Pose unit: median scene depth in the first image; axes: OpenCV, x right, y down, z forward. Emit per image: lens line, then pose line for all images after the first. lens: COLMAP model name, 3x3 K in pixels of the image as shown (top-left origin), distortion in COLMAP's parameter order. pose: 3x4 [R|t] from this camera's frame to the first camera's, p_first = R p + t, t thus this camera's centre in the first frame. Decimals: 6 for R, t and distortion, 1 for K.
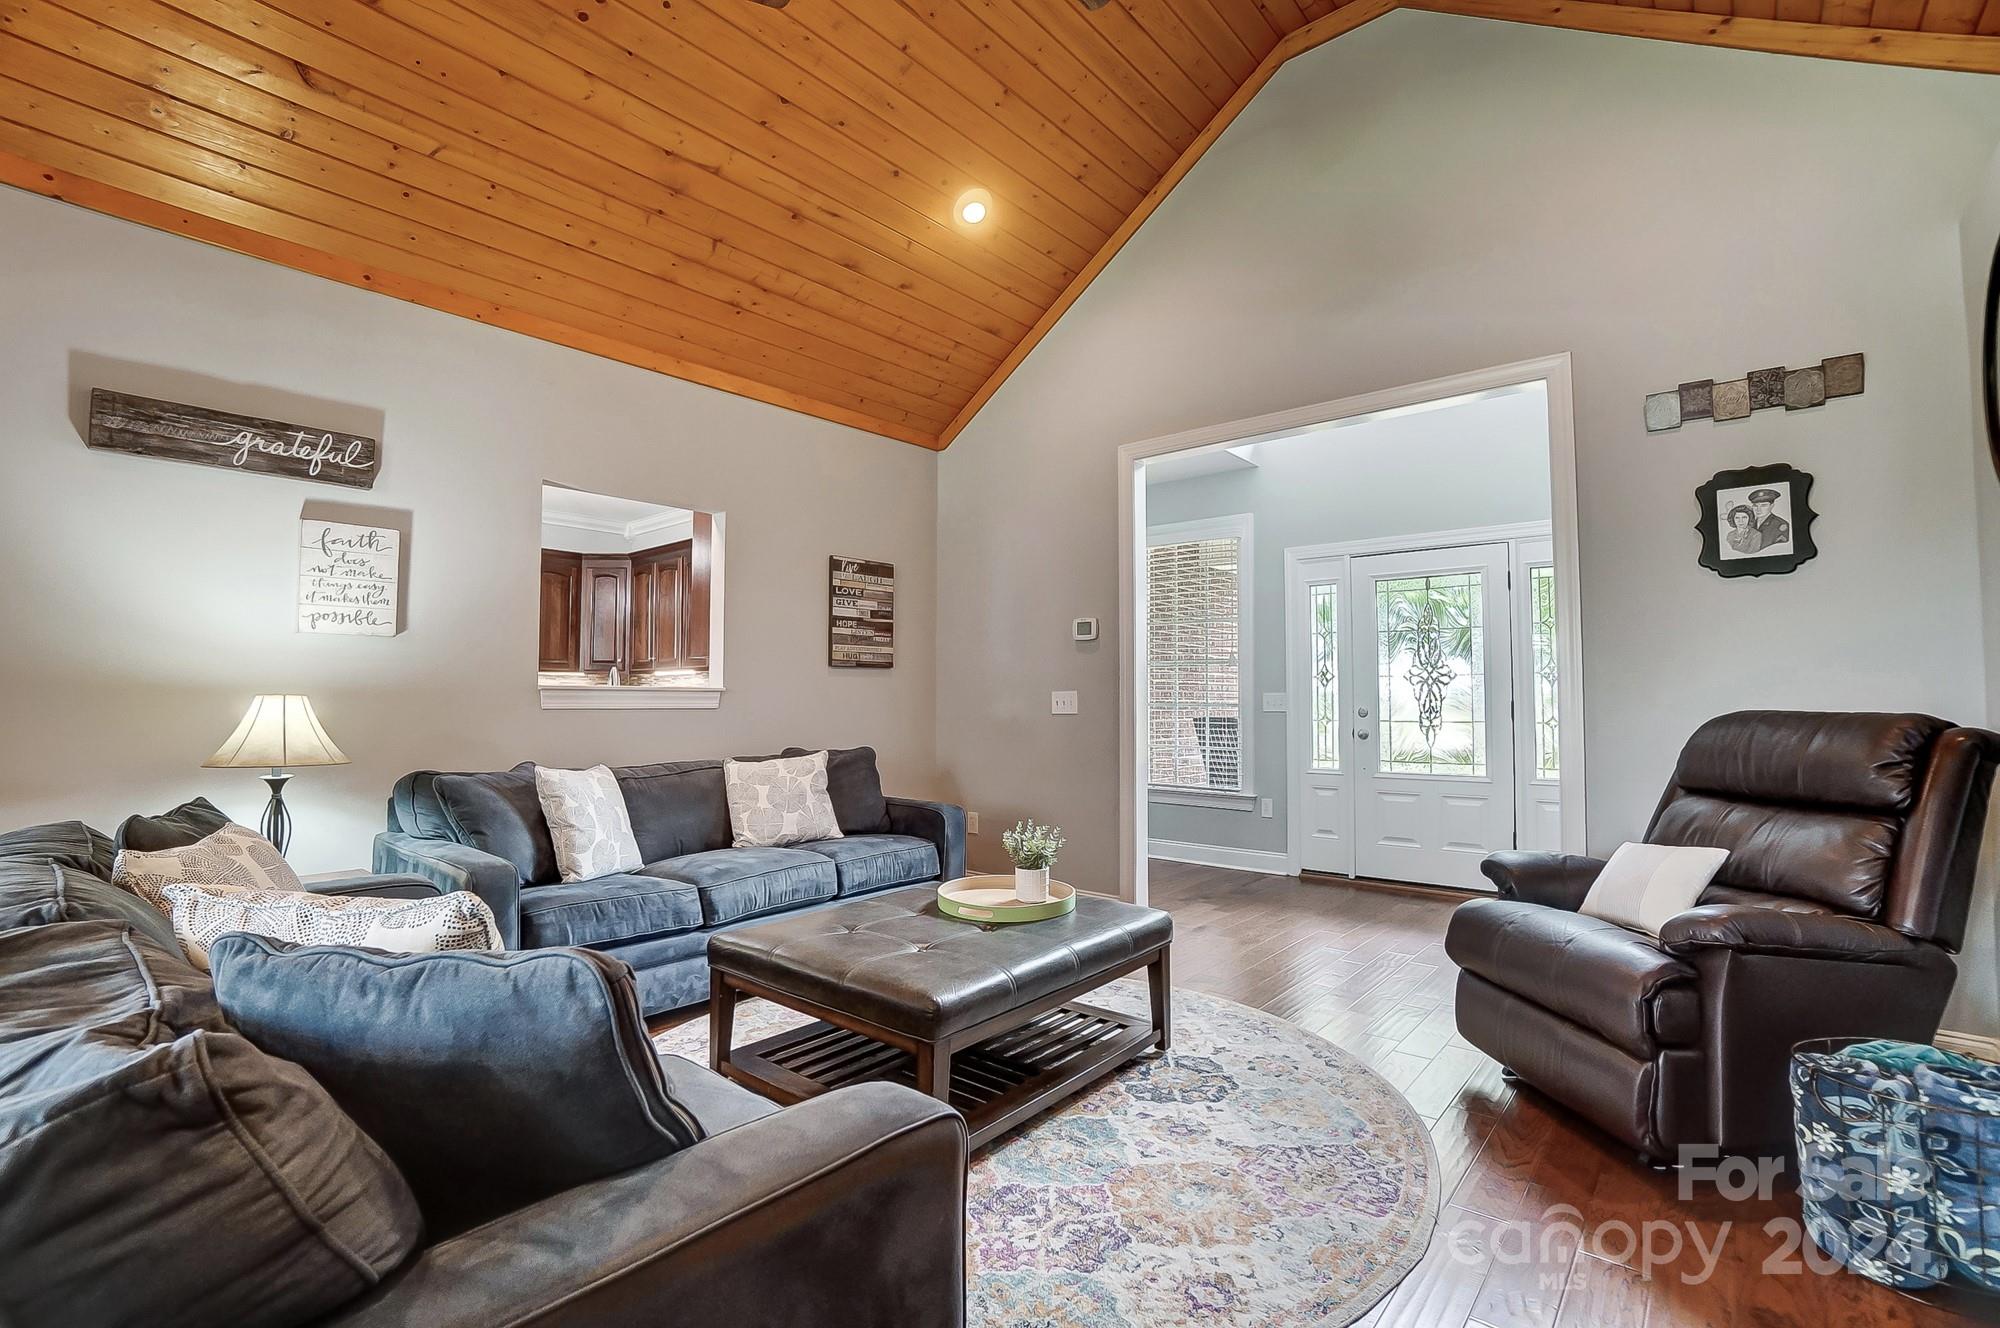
lens RADIAL K [[893.5, 0, 1002.8], [0, 893.5, 657.9], [0, 0, 1]] dist [-0.060238, 0.017899]
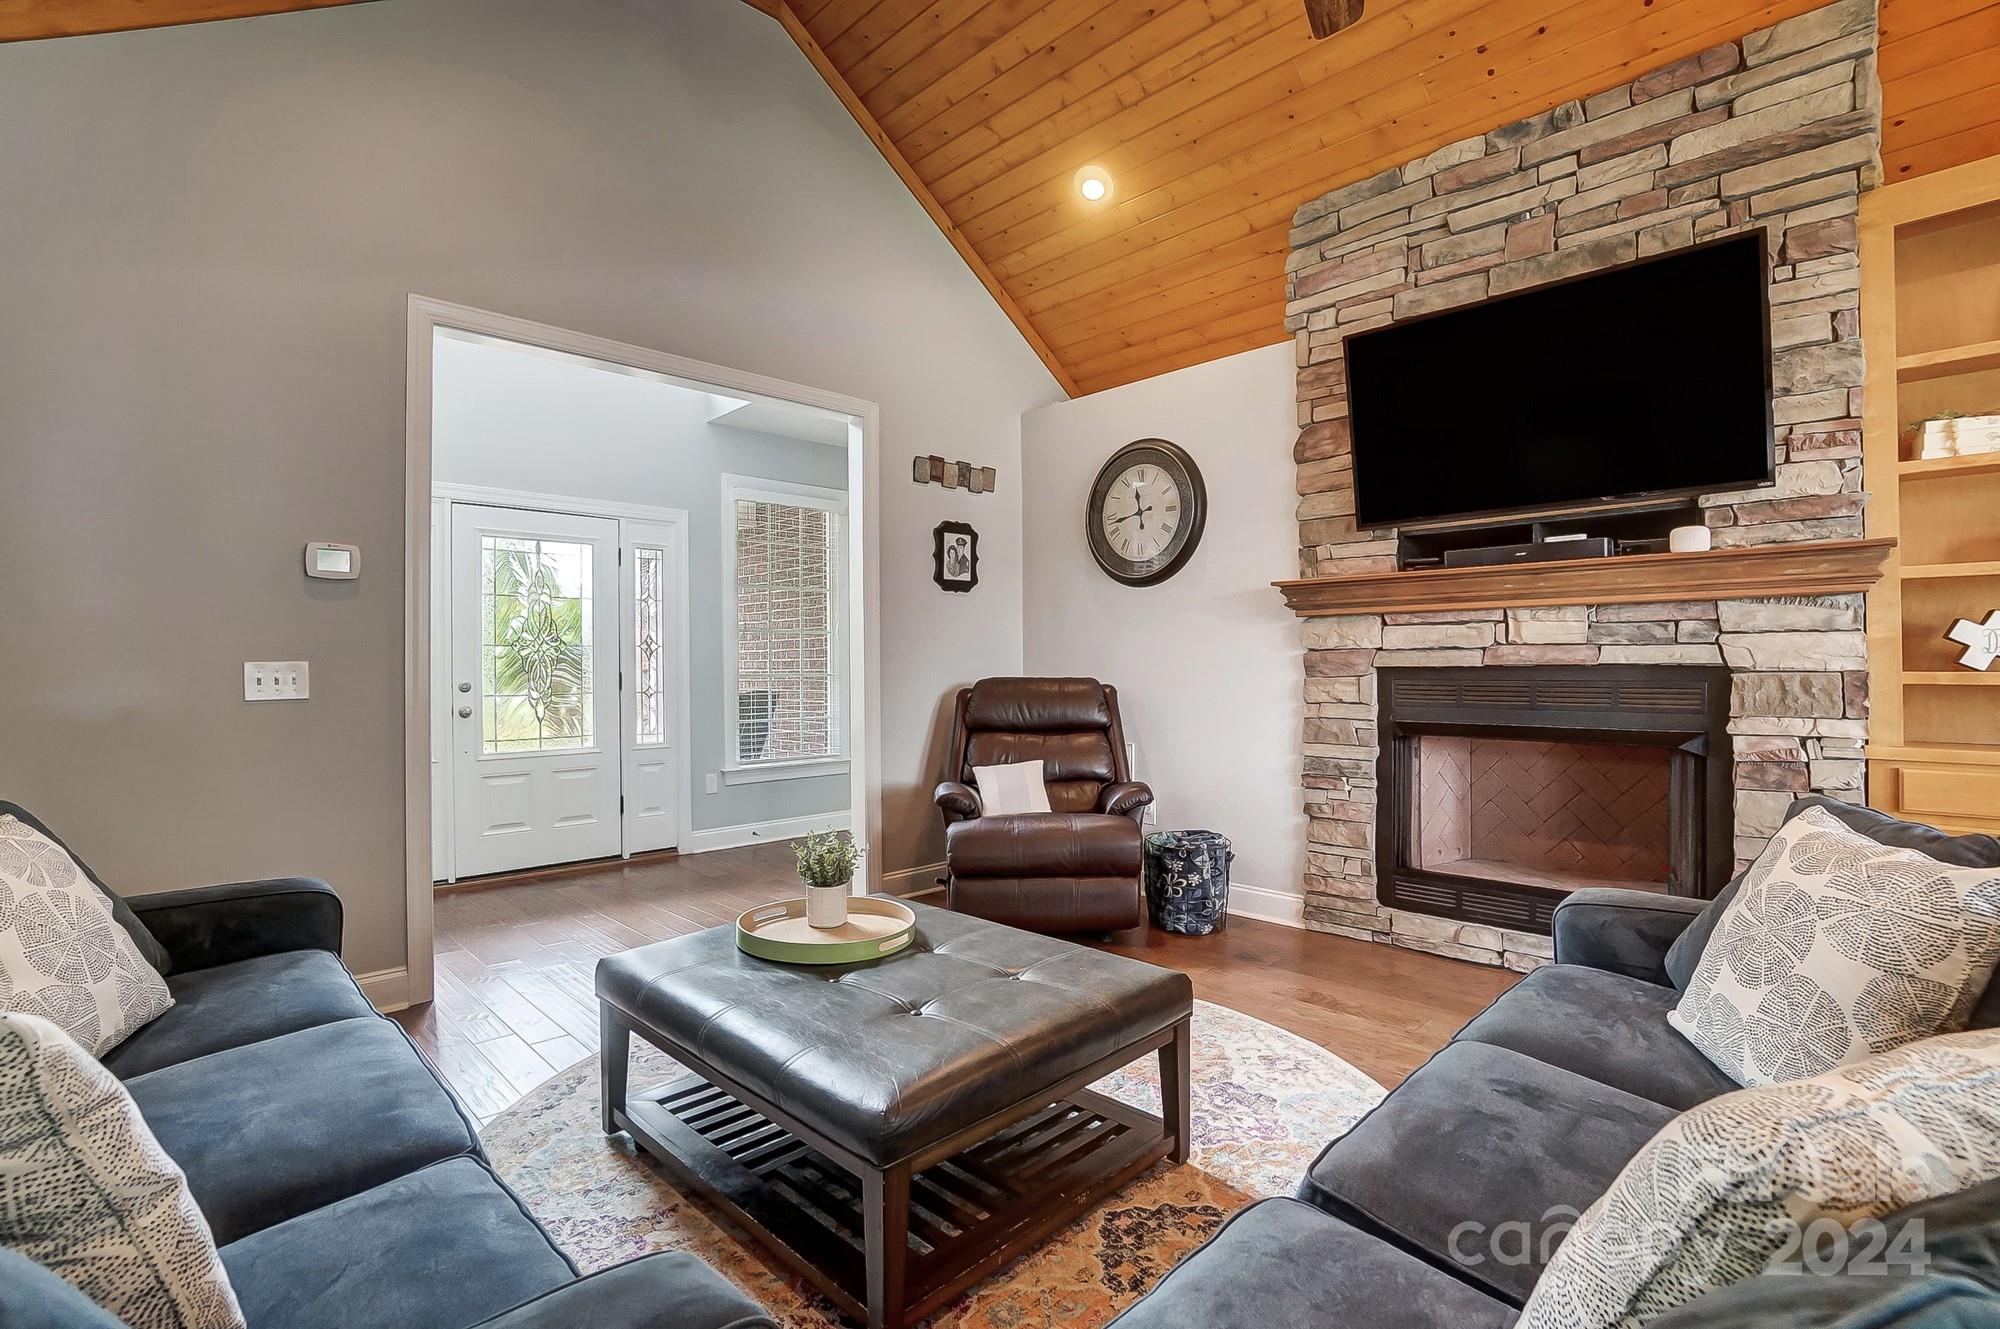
lens RADIAL K [[893.5, 0, 993.5], [0, 893.5, 671.2], [0, 0, 1]] dist [-0.060238, 0.017899]
pose [[0.083564, -0.008313, 0.996468, -0.735265], [-0.042296, 0.999034, 0.011881, 0.027194], [-0.995604, -0.043139, 0.083132, 0.777389]]
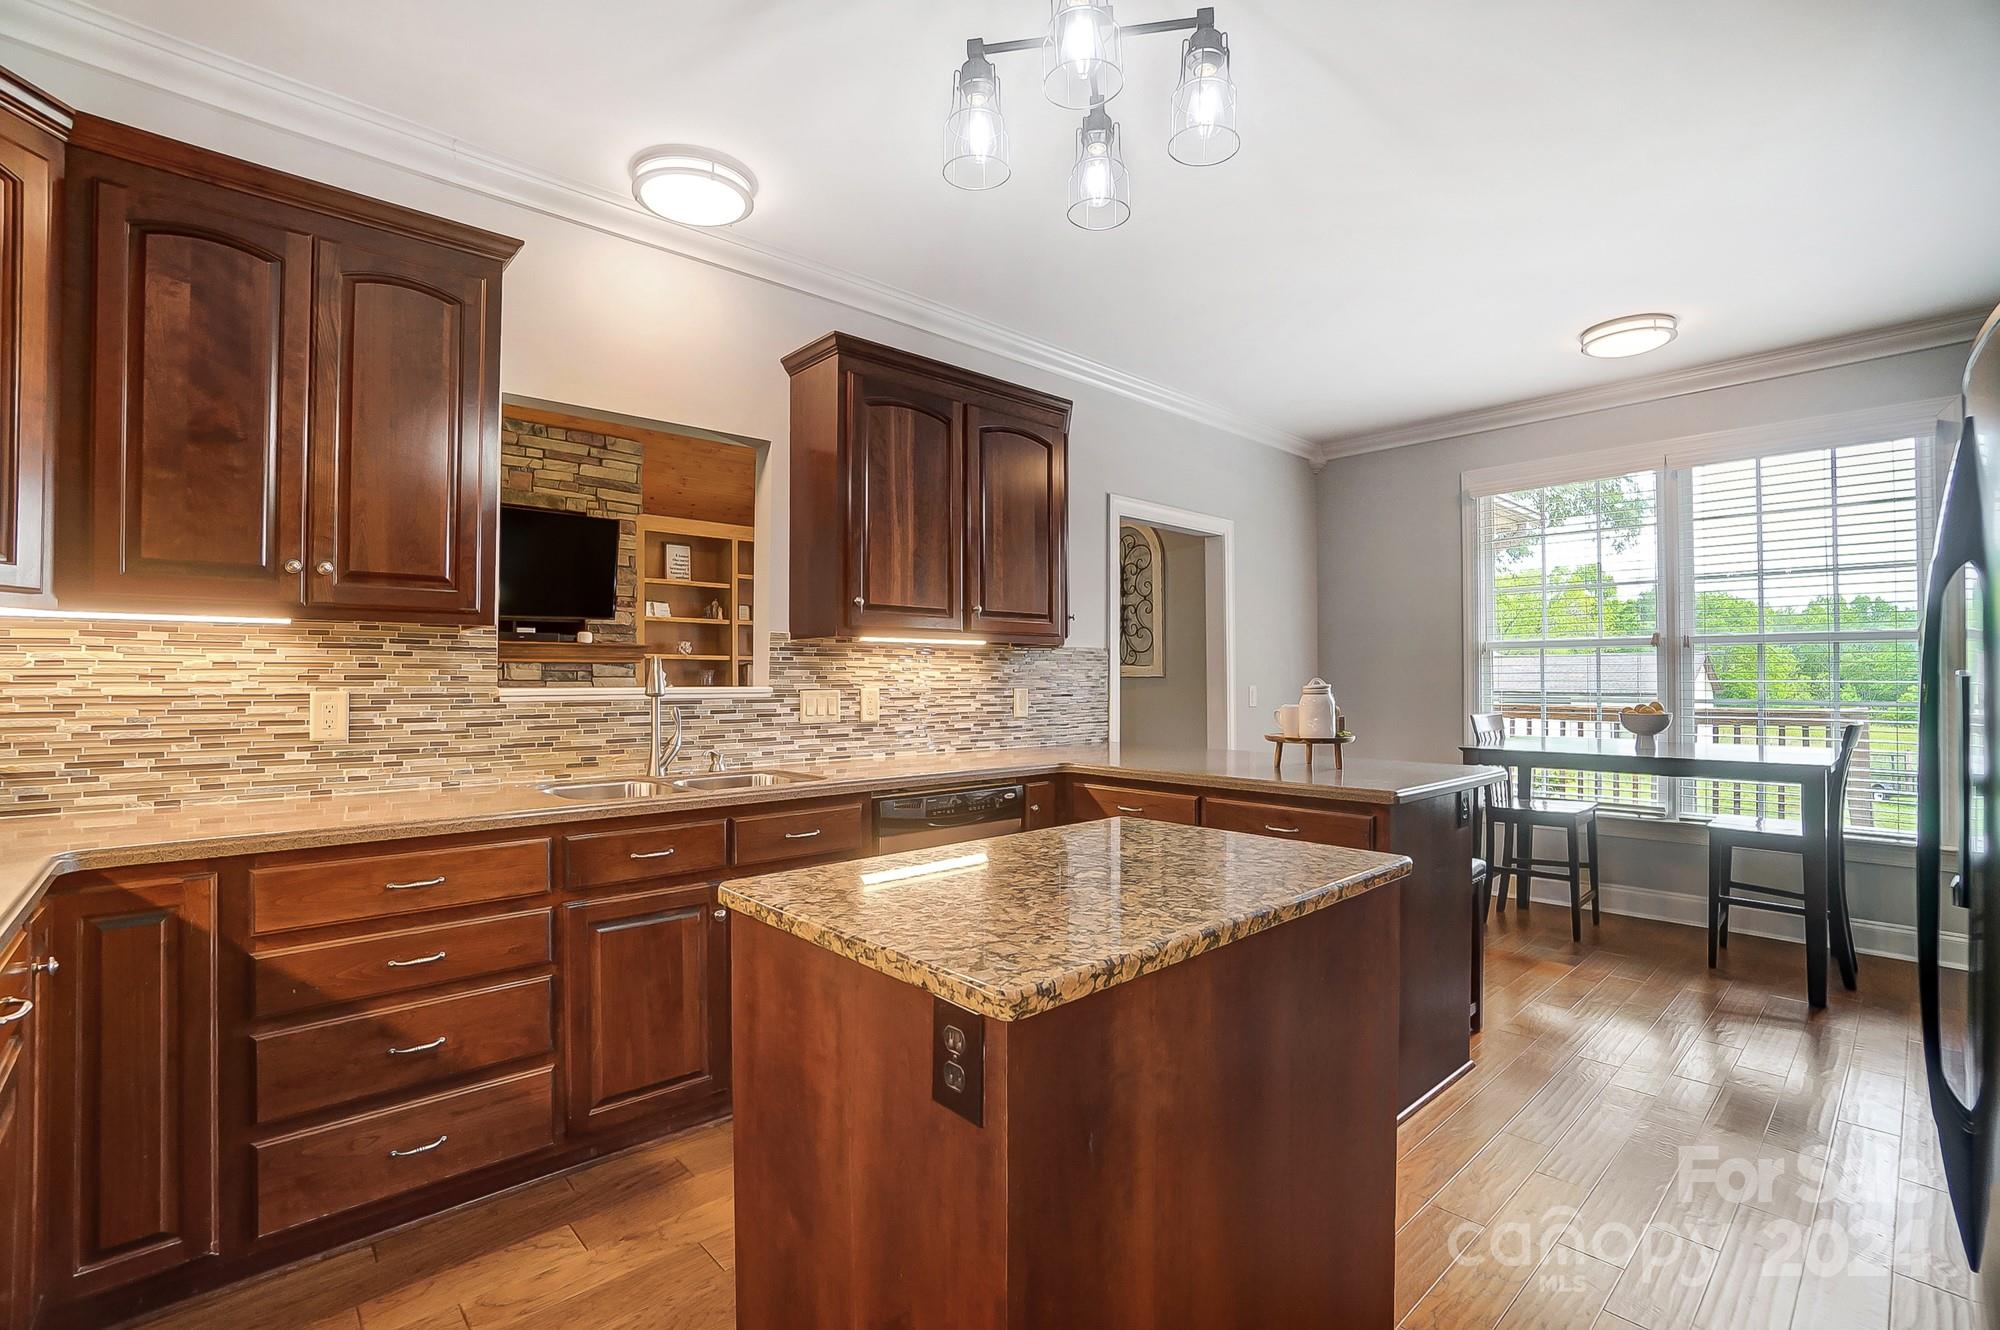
lens RADIAL K [[893.5, 0, 985.6], [0, 893.5, 668.3], [0, 0, 1]] dist [-0.060238, 0.017899]
pose [[-0.990721, 0.003651, 0.135864, -1.067069], [-0.005045, 0.997963, -0.063602, 0.082854], [-0.135820, -0.063697, -0.988684, 2.229067]]
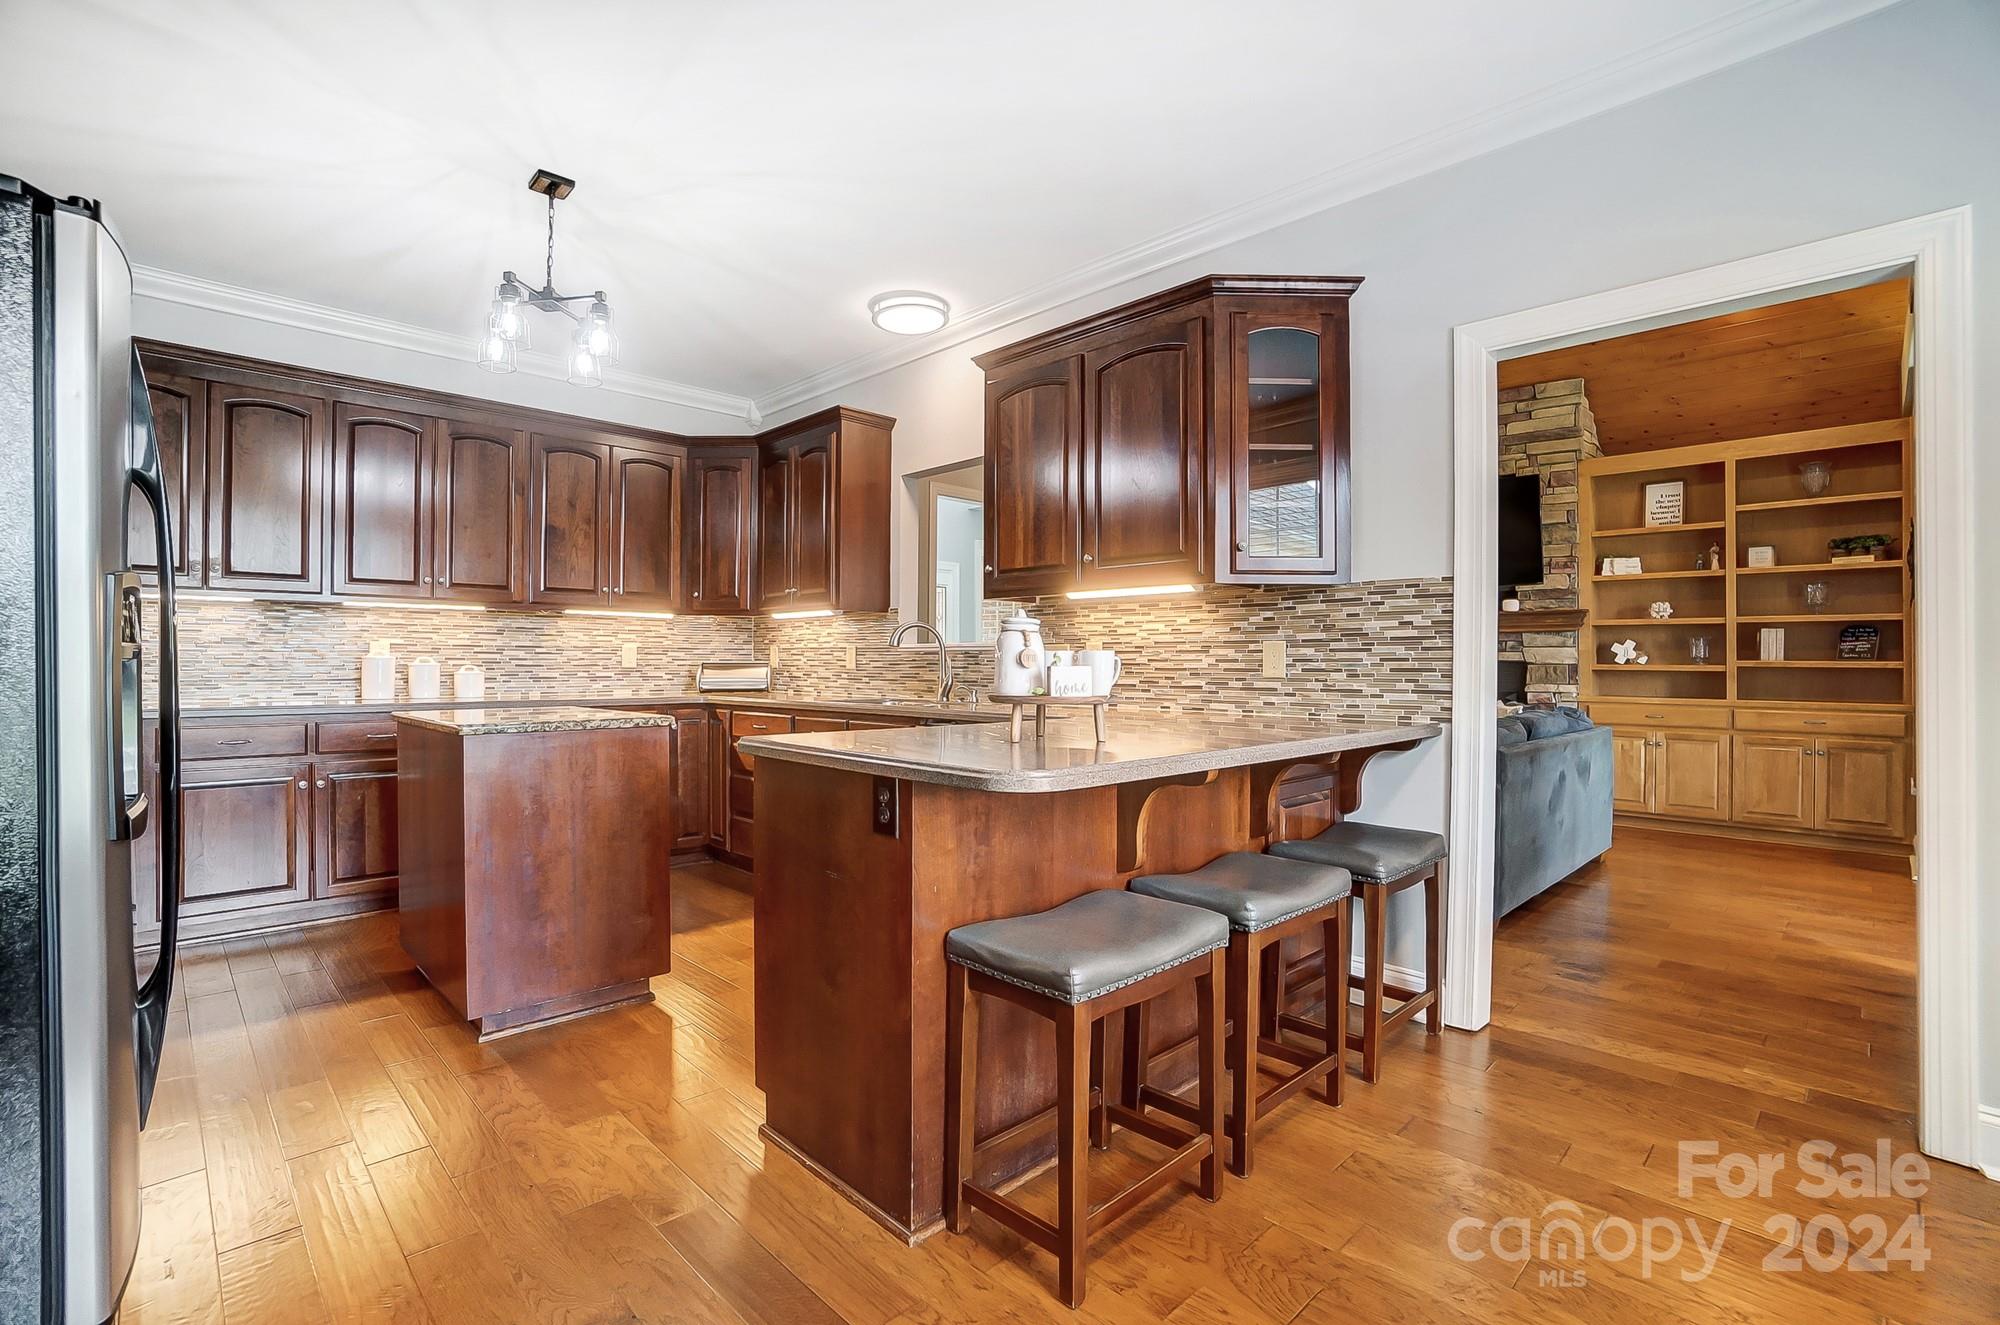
lens RADIAL K [[893.5, 0, 1006.5], [0, 893.5, 665.7], [0, 0, 1]] dist [-0.060238, 0.017899]
pose [[0.088274, -0.000829, 0.996096, -1.994425], [-0.056946, 0.998360, 0.005878, 0.068949], [-0.994467, -0.057243, 0.088082, 1.140014]]
